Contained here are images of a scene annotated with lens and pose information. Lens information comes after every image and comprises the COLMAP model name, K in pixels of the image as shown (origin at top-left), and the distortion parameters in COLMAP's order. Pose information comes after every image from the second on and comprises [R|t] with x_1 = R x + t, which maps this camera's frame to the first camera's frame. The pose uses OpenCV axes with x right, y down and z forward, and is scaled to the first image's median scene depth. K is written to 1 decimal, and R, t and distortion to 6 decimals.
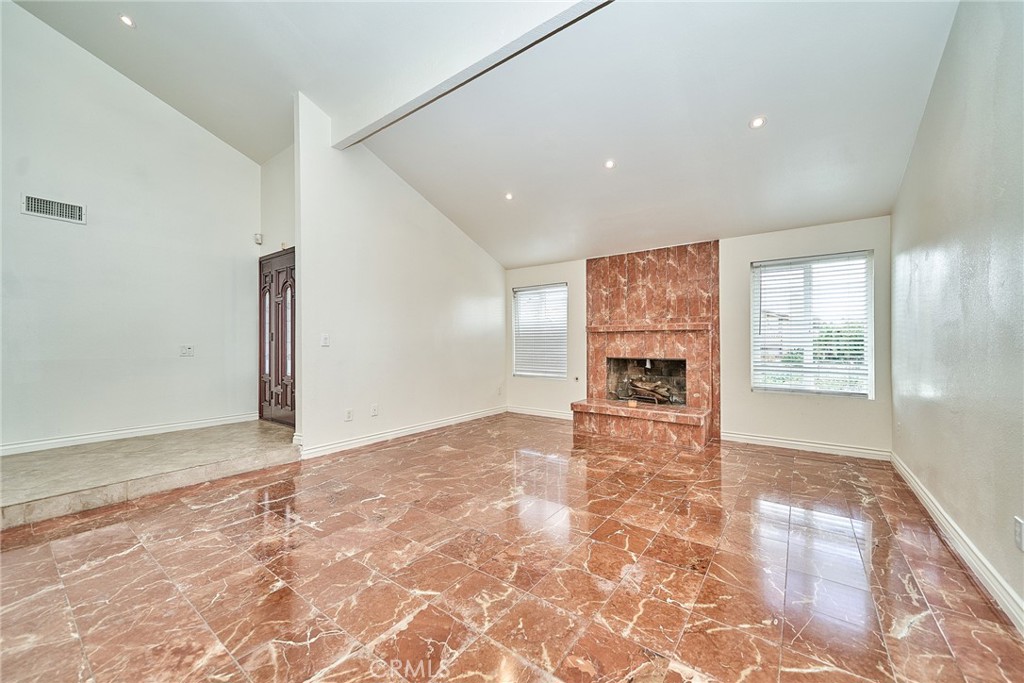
lens RADIAL K [[388.5, 0, 503.9], [0, 388.5, 340.5], [0, 0, 1]] dist [0.008932, 0.000544]
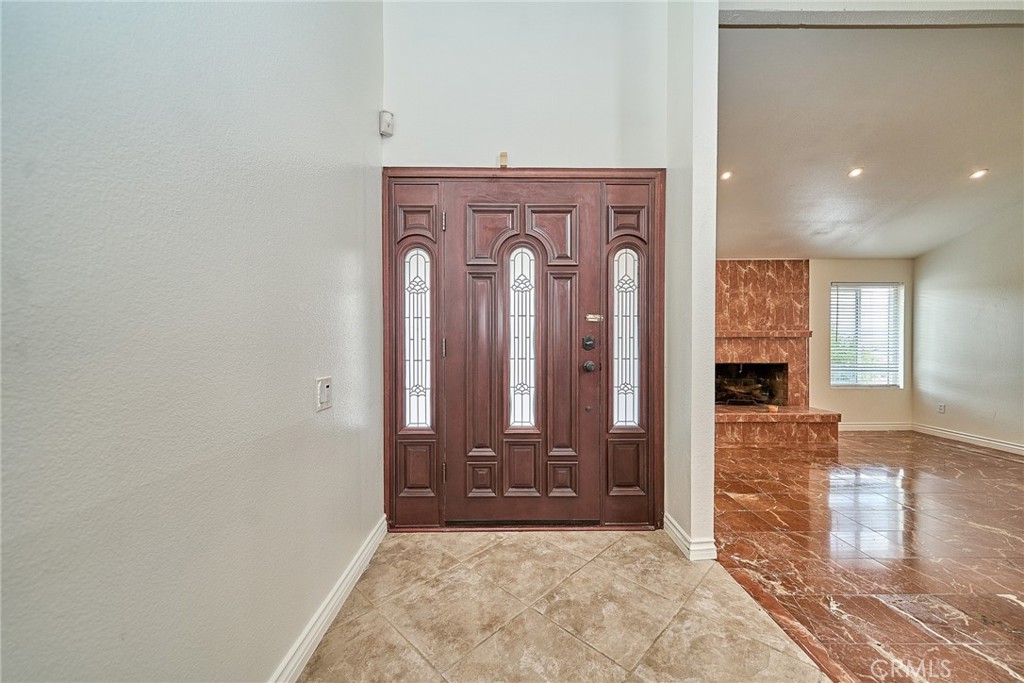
lens RADIAL K [[388.5, 0, 503.9], [0, 388.5, 340.5], [0, 0, 1]] dist [0.008932, 0.000544]
pose [[0.792011, -0.000653, 0.610506, -0.835268], [-0.004949, 0.999960, 0.007489, -0.020607], [-0.610486, -0.008953, 0.791976, 0.599264]]
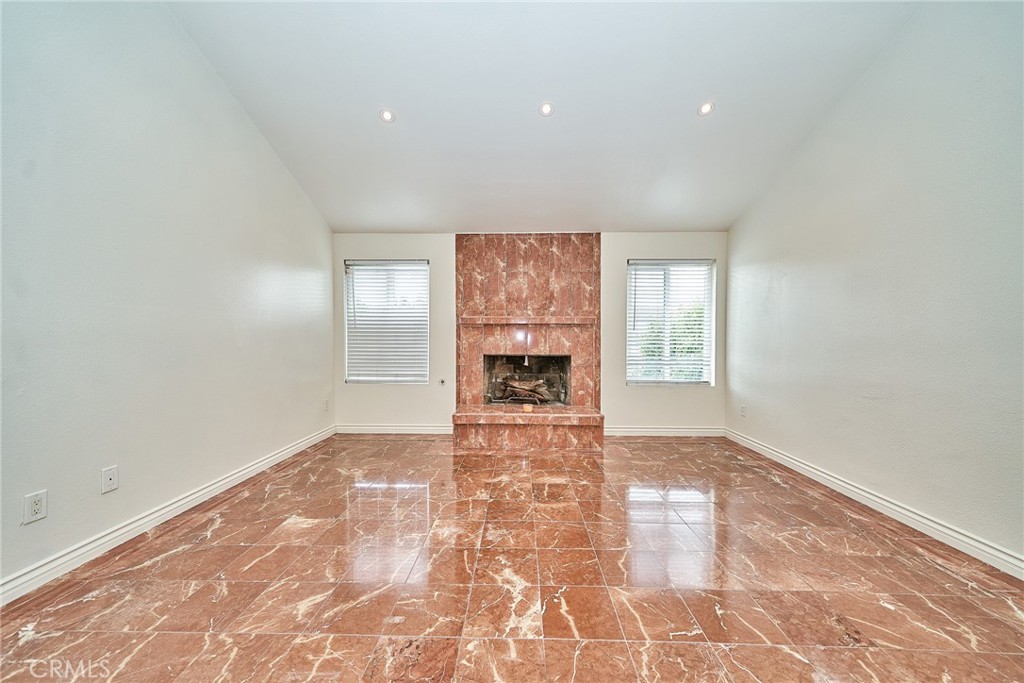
lens RADIAL K [[388.5, 0, 503.9], [0, 388.5, 340.5], [0, 0, 1]] dist [0.008932, 0.000544]
pose [[0.815625, 0.000548, 0.578581, -0.202806], [-0.008629, 0.999900, 0.011219, 0.003784], [-0.578517, -0.014143, 0.815548, 0.321530]]
